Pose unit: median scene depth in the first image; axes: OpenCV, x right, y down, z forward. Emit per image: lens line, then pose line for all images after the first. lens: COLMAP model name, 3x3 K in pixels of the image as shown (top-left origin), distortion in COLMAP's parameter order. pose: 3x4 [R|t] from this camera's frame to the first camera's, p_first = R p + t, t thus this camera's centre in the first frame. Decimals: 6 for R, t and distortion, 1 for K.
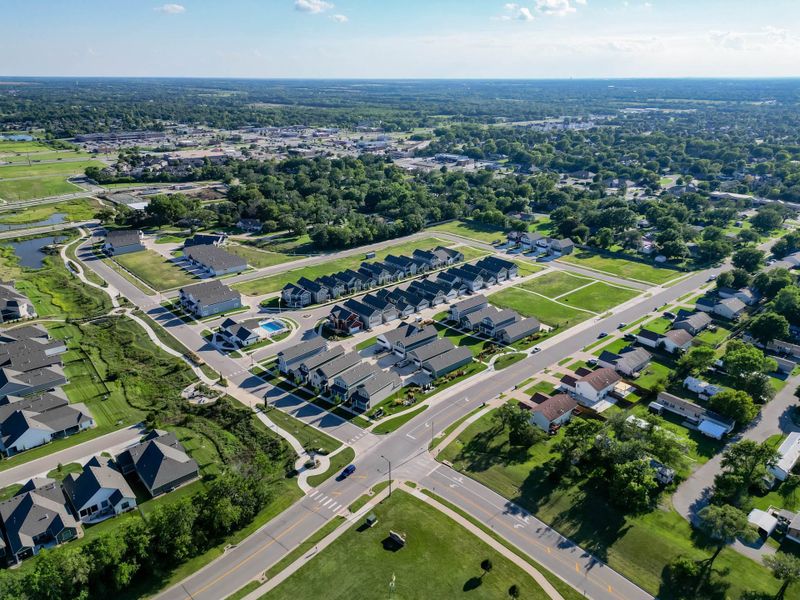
lens RADIAL K [[565.3, 0, 400.0], [0, 565.3, 300.0], [0, 0, 1]] dist [0.102766, -0.133408]
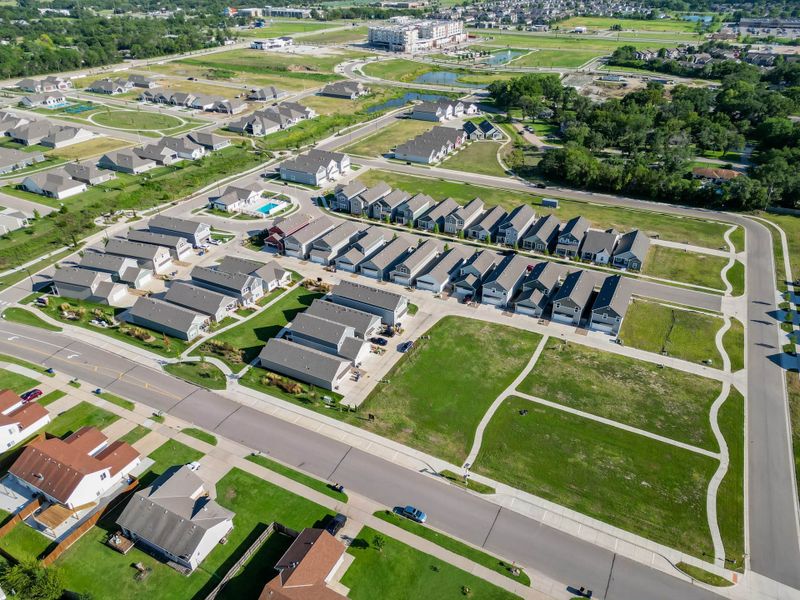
lens RADIAL K [[560.9, 0, 401.1], [0, 560.9, 298.0], [0, 0, 1]] dist [0.072455, -0.066268]
pose [[0.363584, 0.474943, -0.801396, 0.573385], [-0.339880, 0.868602, 0.360572, -0.202102], [0.867346, 0.141281, 0.477233, 0.721100]]
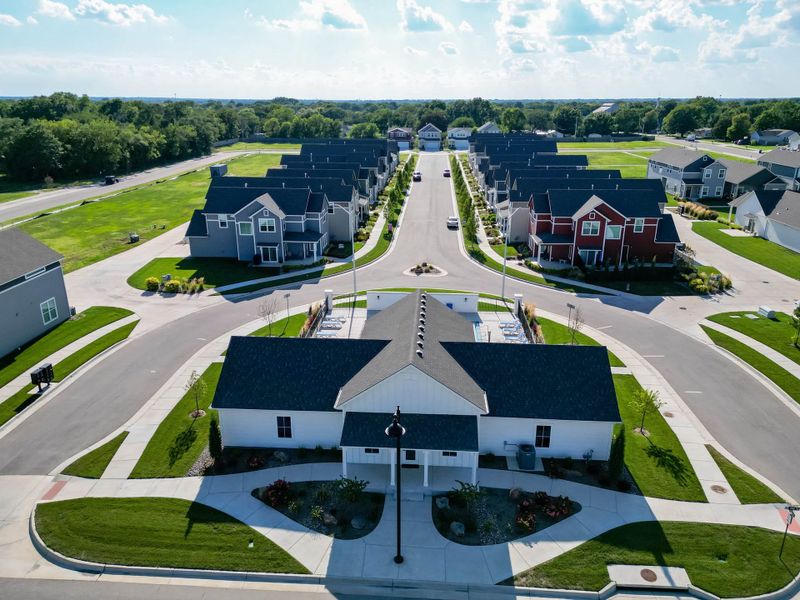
lens RADIAL K [[574.0, 0, 401.4], [0, 574.0, 301.4], [0, 0, 1]] dist [0.063195, -0.058539]
pose [[0.700509, -0.233893, 0.674226, -0.331600], [0.257933, 0.963879, 0.066388, 0.022142], [-0.665400, 0.127400, 0.735535, 0.799288]]
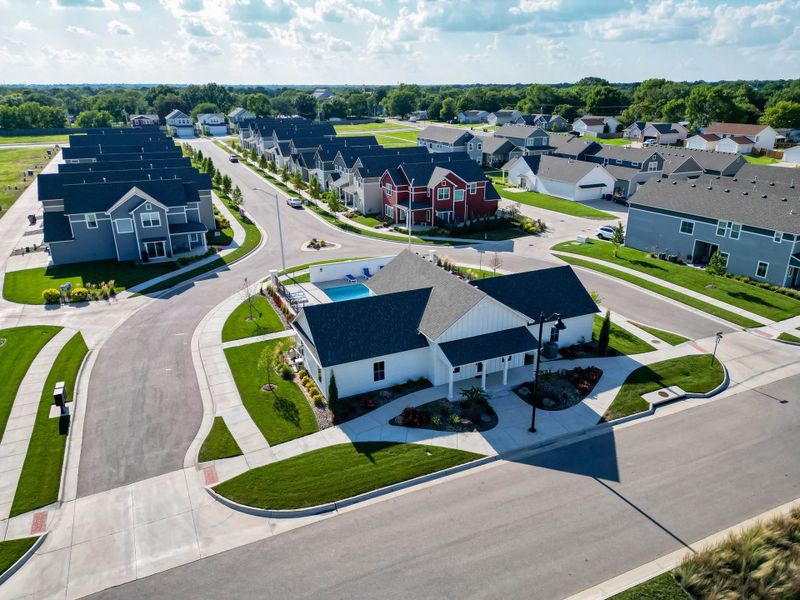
lens RADIAL K [[560.9, 0, 401.1], [0, 560.9, 298.0], [0, 0, 1]] dist [0.072455, -0.066268]
pose [[0.282950, -0.338512, 0.897412, -0.386613], [0.351560, 0.907133, 0.231334, 0.003885], [-0.892382, 0.250038, 0.375681, 0.844360]]
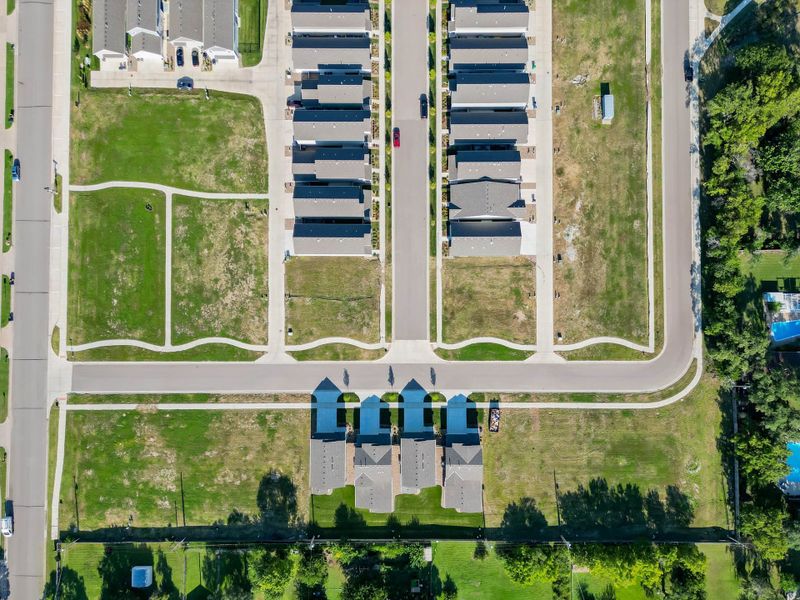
lens RADIAL K [[616.6, 0, 415.5], [0, 616.6, 328.9], [0, 0, 1]] dist [0.089240, -0.094631]
pose [[-0.656175, 0.754201, -0.024809, 0.233176], [-0.275876, -0.209159, 0.938160, -0.664572], [0.702372, 0.622442, 0.345311, 1.070218]]
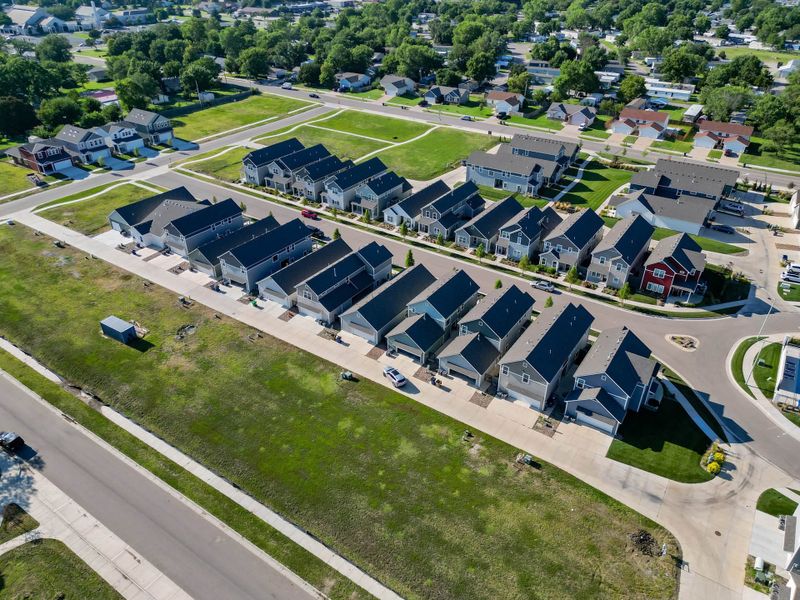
lens RADIAL K [[560.9, 0, 401.1], [0, 560.9, 298.0], [0, 0, 1]] dist [0.072455, -0.066268]
pose [[-0.262789, -0.507643, 0.820512, -0.387986], [0.346249, 0.744139, 0.571286, -0.253322], [-0.900585, 0.434229, -0.019780, 1.120419]]
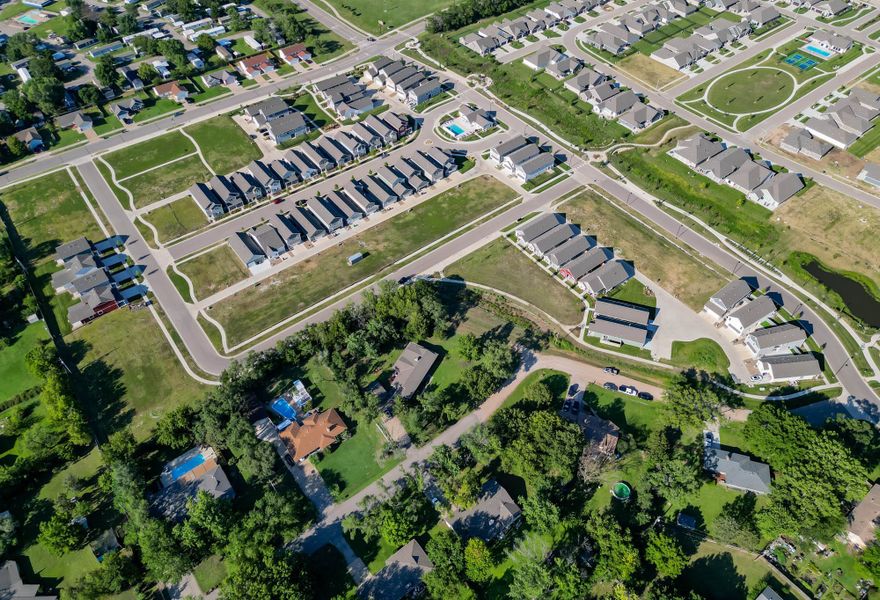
lens RADIAL K [[580.9, 0, 440.0], [0, 580.9, 300.0], [0, 0, 1]] dist [0.060510, -0.051819]
pose [[-0.998200, -0.042576, 0.042249, -0.243302], [0.025520, 0.335976, 0.941525, -0.945885], [-0.054281, 0.940908, -0.334284, 1.641540]]
